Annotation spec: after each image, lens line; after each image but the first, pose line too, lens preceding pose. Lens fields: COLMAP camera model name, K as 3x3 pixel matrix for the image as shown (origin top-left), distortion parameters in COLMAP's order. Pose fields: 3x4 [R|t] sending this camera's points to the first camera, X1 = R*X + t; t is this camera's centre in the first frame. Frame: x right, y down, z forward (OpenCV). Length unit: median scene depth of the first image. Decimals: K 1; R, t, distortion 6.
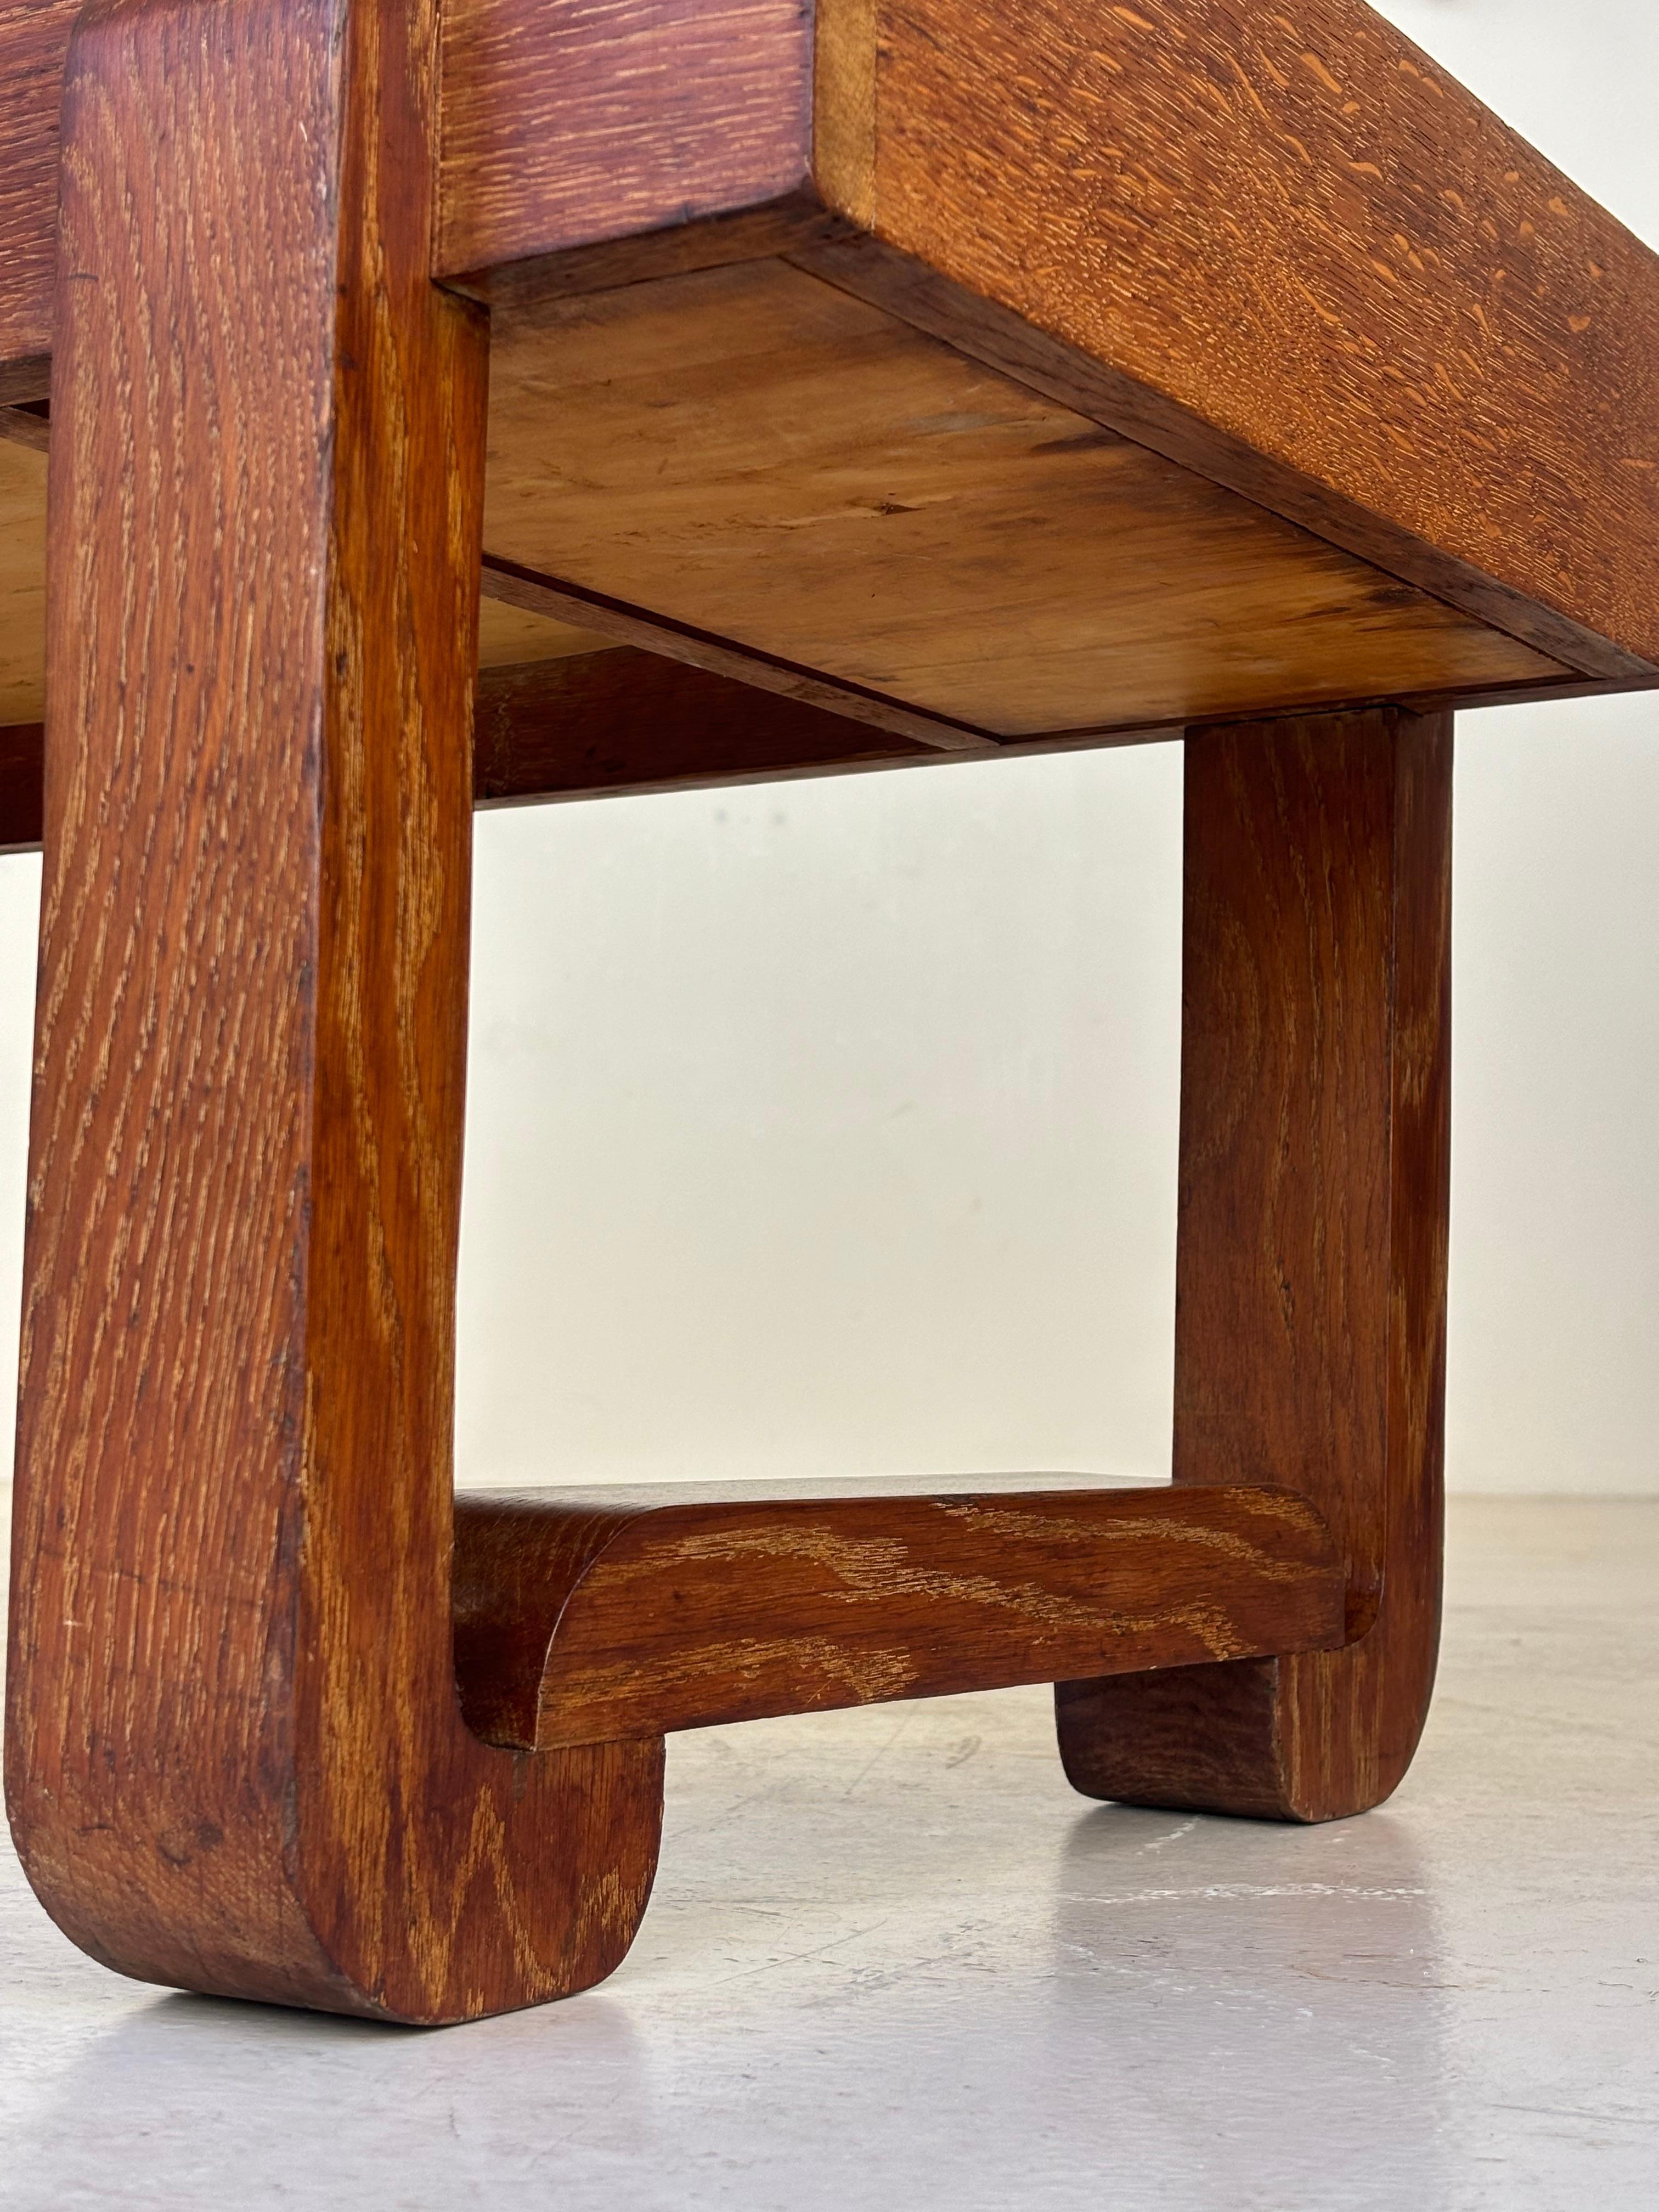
lens RADIAL K [[3351.9, 0, 820.2], [0, 3351.9, 1124.4], [0, 0, 1]] dist [0.249172, -1.071479]
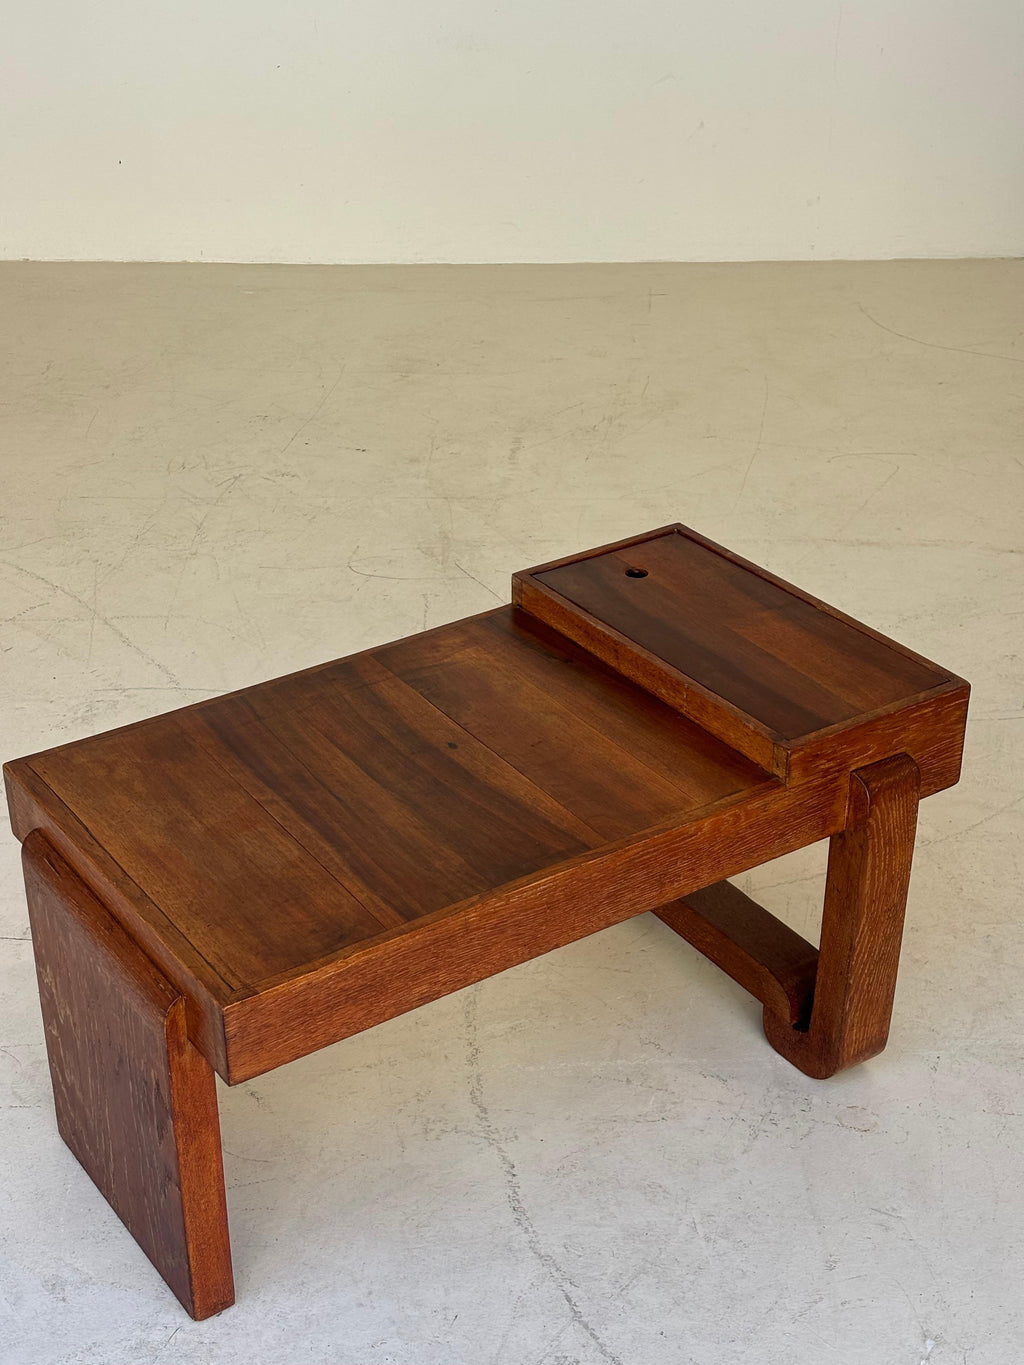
lens RADIAL K [[2022.6, 0, 489.7], [0, 2022.6, 690.0], [0, 0, 1]] dist [0.234671, -0.914641]
pose [[0.400326, -0.468122, 0.787782, -2.878819], [-0.054246, 0.846061, 0.530319, -2.121334], [-0.914766, -0.255035, 0.313306, 0.631160]]
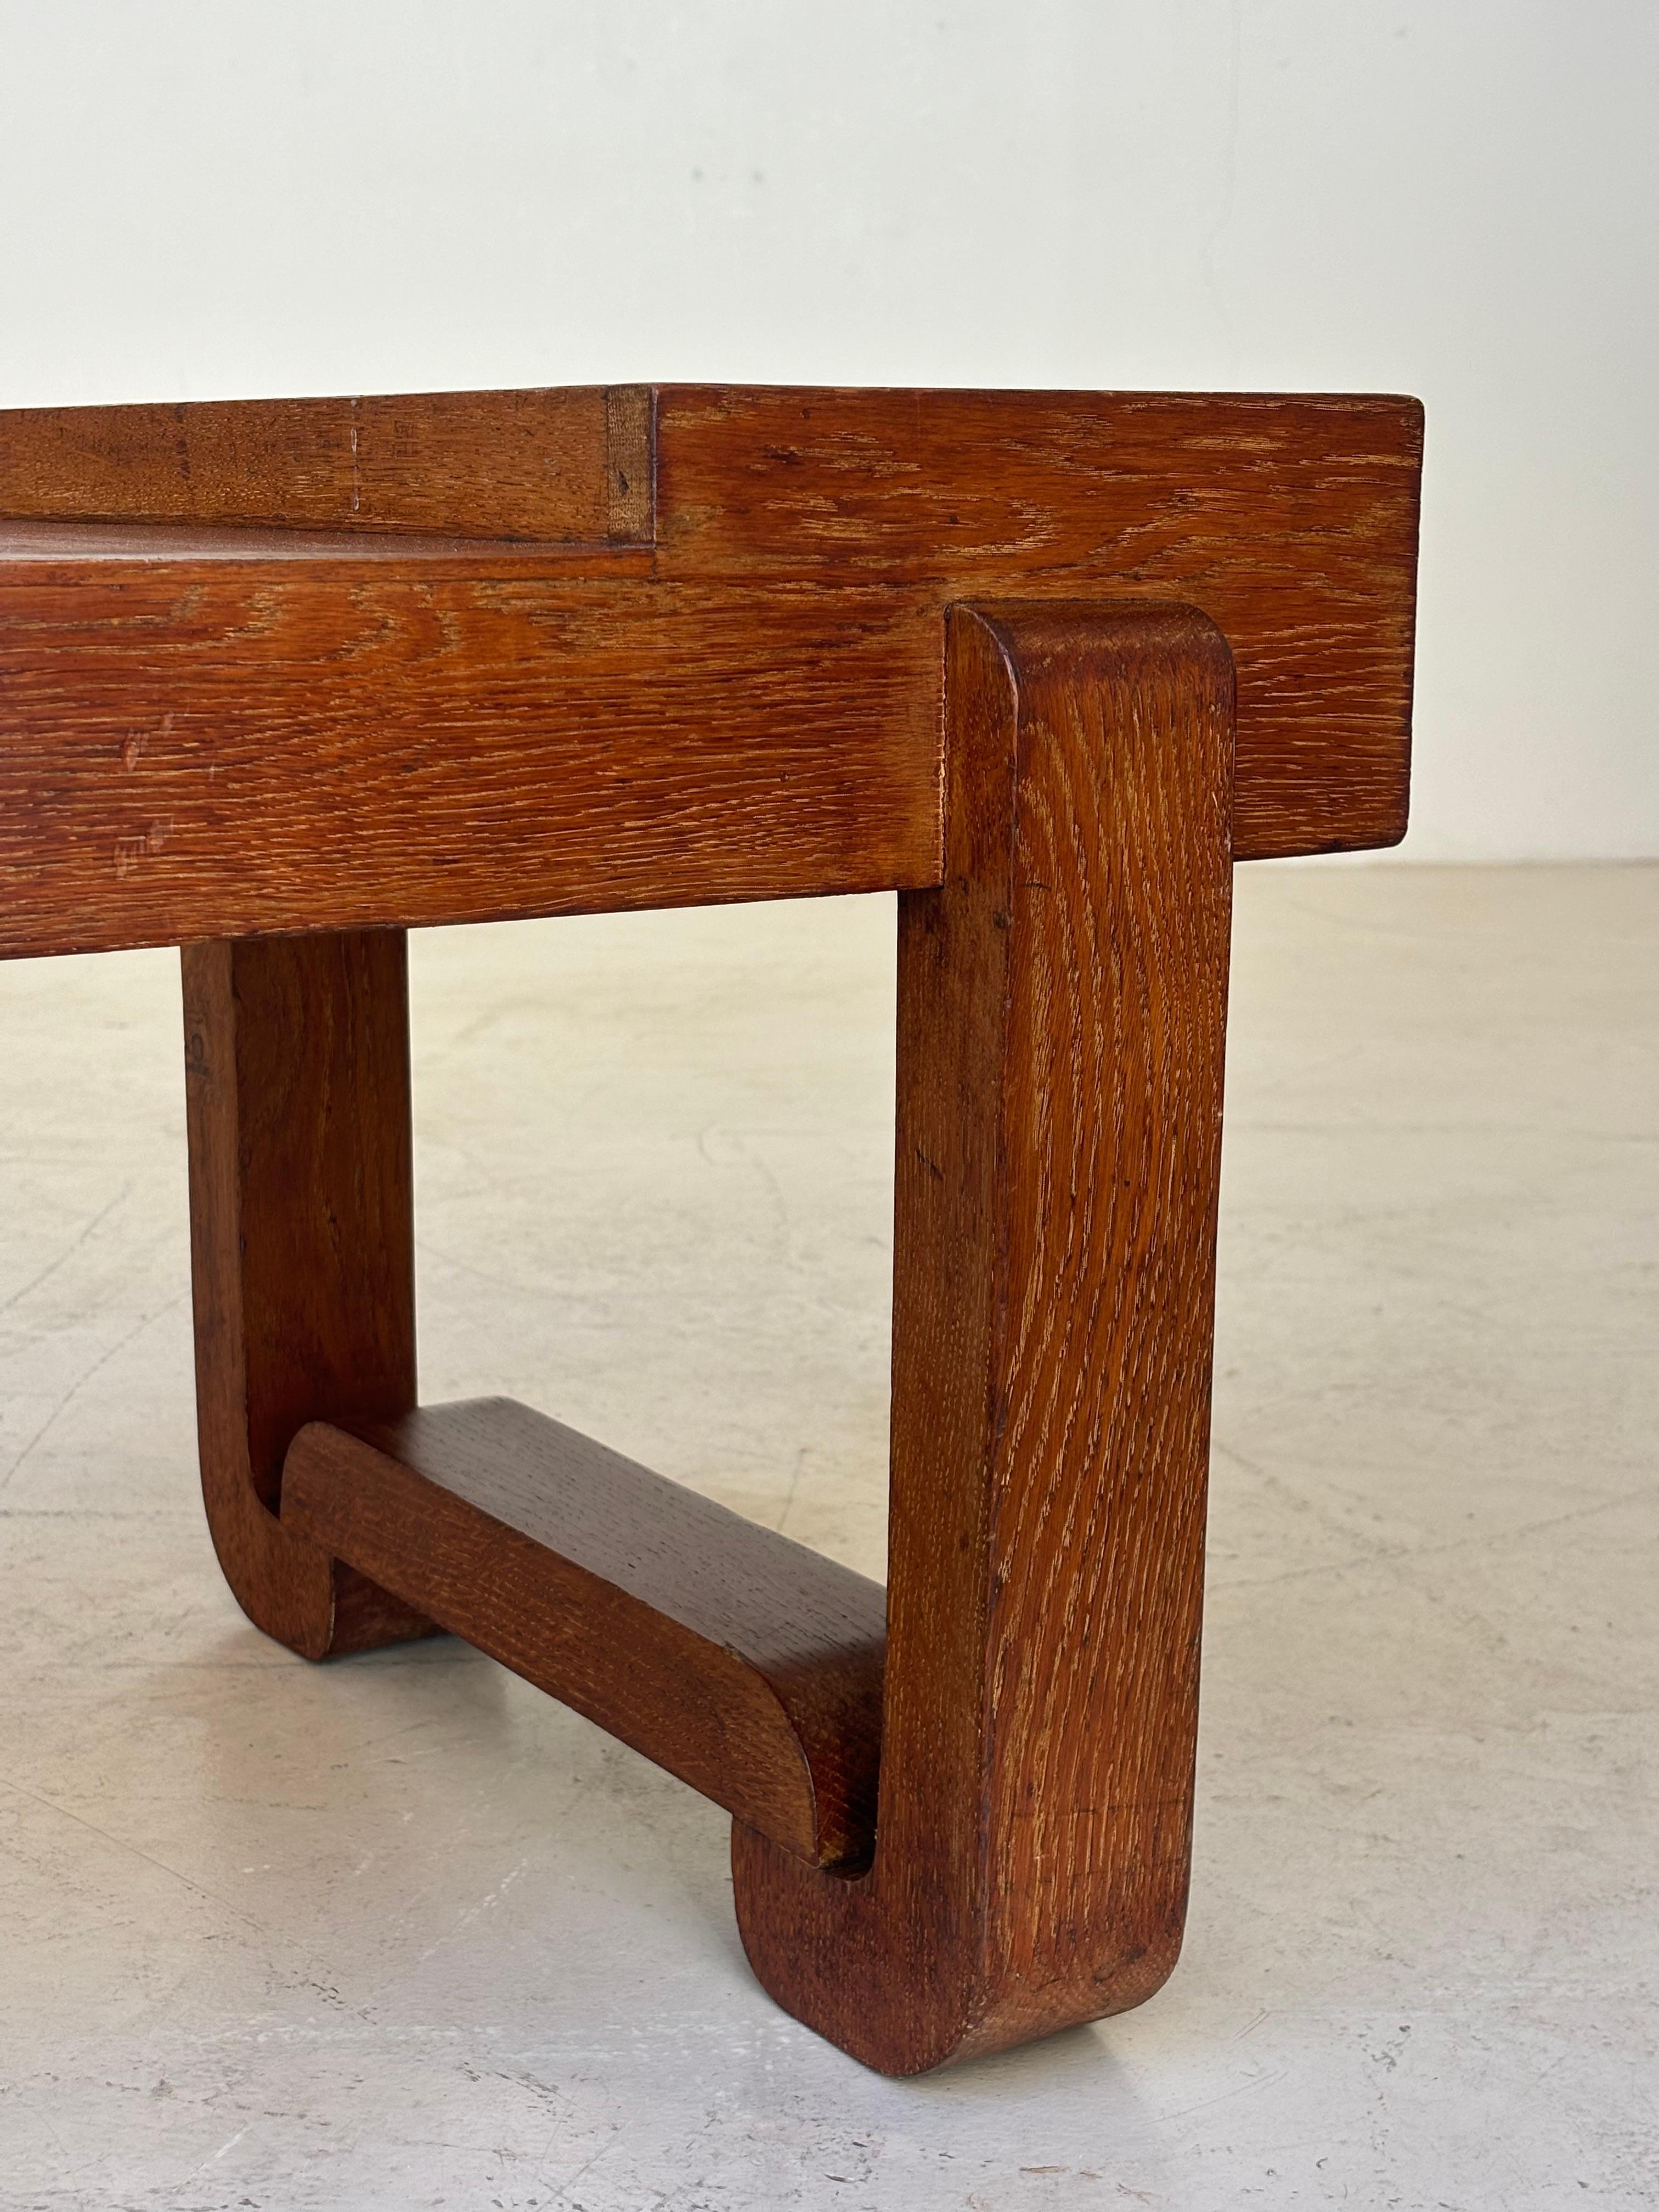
lens RADIAL K [[3316.5, 0, 802.5], [0, 3316.5, 1129.5], [0, 0, 1]] dist [0.247852, -0.983788]
pose [[0.409078, -0.191822, 0.892110, -1.432523], [-0.061247, 0.969678, 0.236586, -0.464521], [-0.910442, -0.151421, 0.384925, 0.598603]]
